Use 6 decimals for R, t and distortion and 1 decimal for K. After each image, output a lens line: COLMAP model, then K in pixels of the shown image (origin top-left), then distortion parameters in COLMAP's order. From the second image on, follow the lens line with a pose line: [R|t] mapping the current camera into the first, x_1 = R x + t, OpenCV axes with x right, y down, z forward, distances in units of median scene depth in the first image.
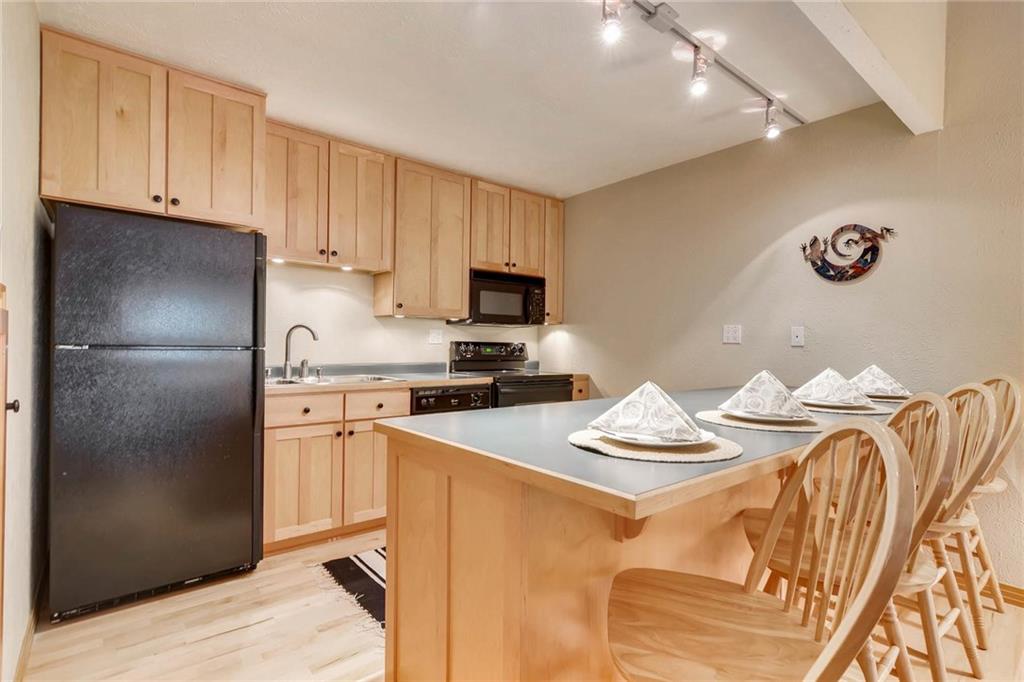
lens RADIAL K [[499.3, 0, 516.0], [0, 499.3, 341.9], [0, 0, 1]] dist [0.004071, -0.001626]
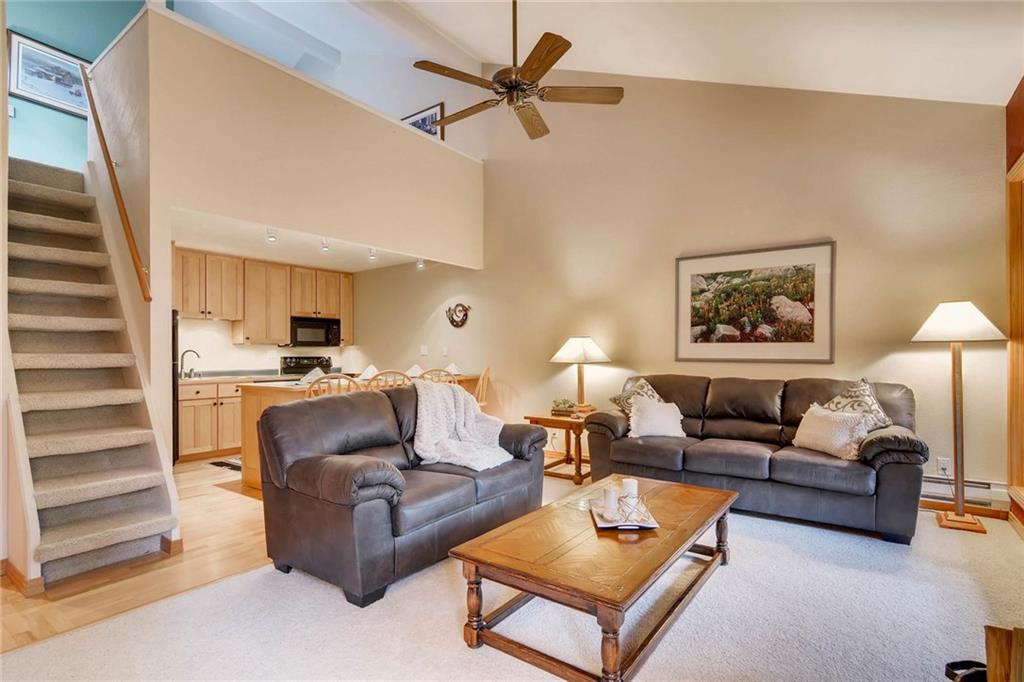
lens RADIAL K [[499.3, 0, 513.9], [0, 499.3, 350.4], [0, 0, 1]] dist [0.004071, -0.001626]
pose [[0.970521, -0.018242, 0.240326, 0.287847], [0.019045, 0.999818, -0.001018, -0.007336], [-0.240264, 0.005565, 0.970692, -1.070374]]
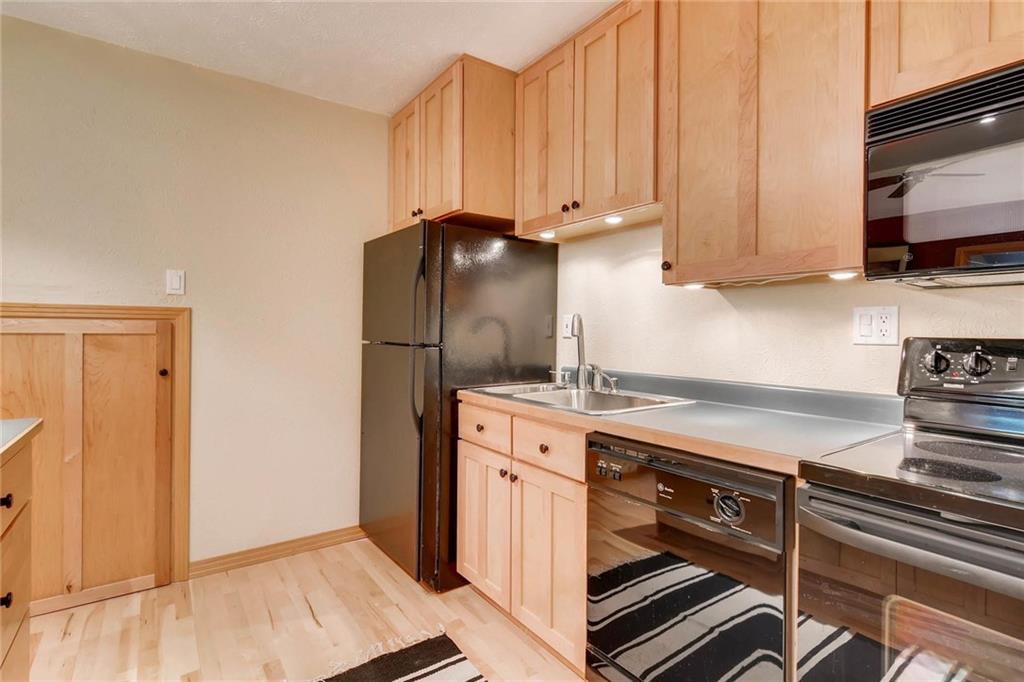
lens RADIAL K [[499.3, 0, 516.1], [0, 499.3, 330.2], [0, 0, 1]] dist [0.004071, -0.001626]
pose [[-0.077918, -0.016222, -0.996828, 0.276916], [-0.004354, 0.999864, -0.015931, -0.000187], [0.996950, 0.003099, -0.077978, 0.904943]]
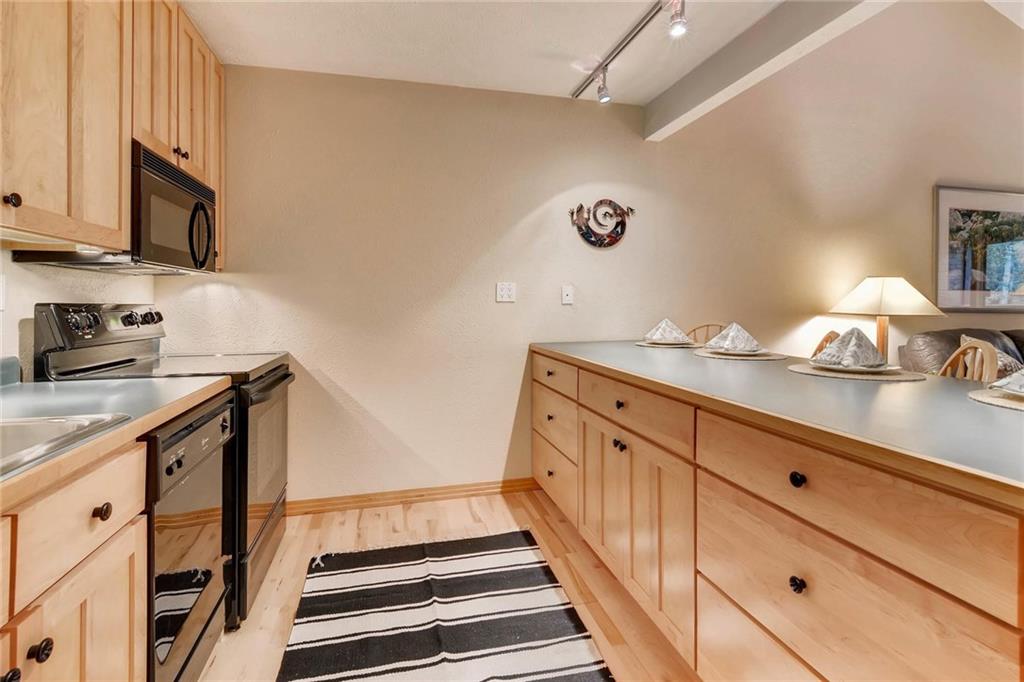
lens RADIAL K [[499.3, 0, 510.6], [0, 499.3, 301.6], [0, 0, 1]] dist [0.004071, -0.001626]
pose [[0.441415, -0.009088, 0.897257, -0.391267], [0.003433, 0.999958, 0.008439, -0.005871], [-0.897296, -0.000645, 0.441428, 0.561716]]
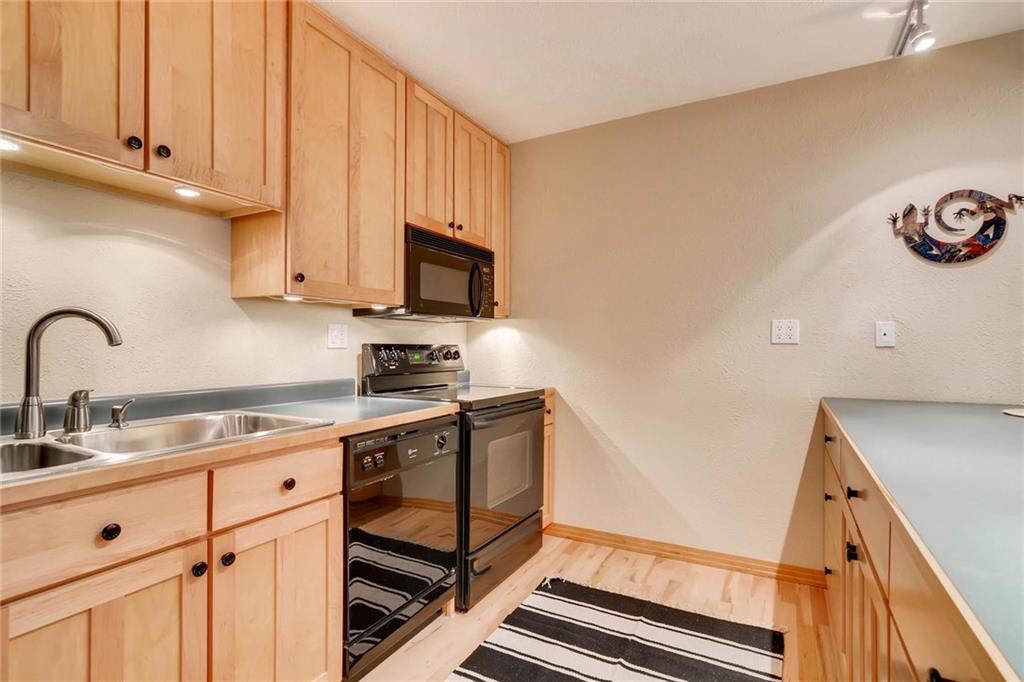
lens RADIAL K [[499.3, 0, 510.4], [0, 499.3, 343.4], [0, 0, 1]] dist [0.004071, -0.001626]
pose [[0.931634, -0.008894, 0.363288, -0.220963], [0.006782, 0.999952, 0.007089, -0.005692], [-0.363334, -0.004140, 0.931650, 0.434485]]
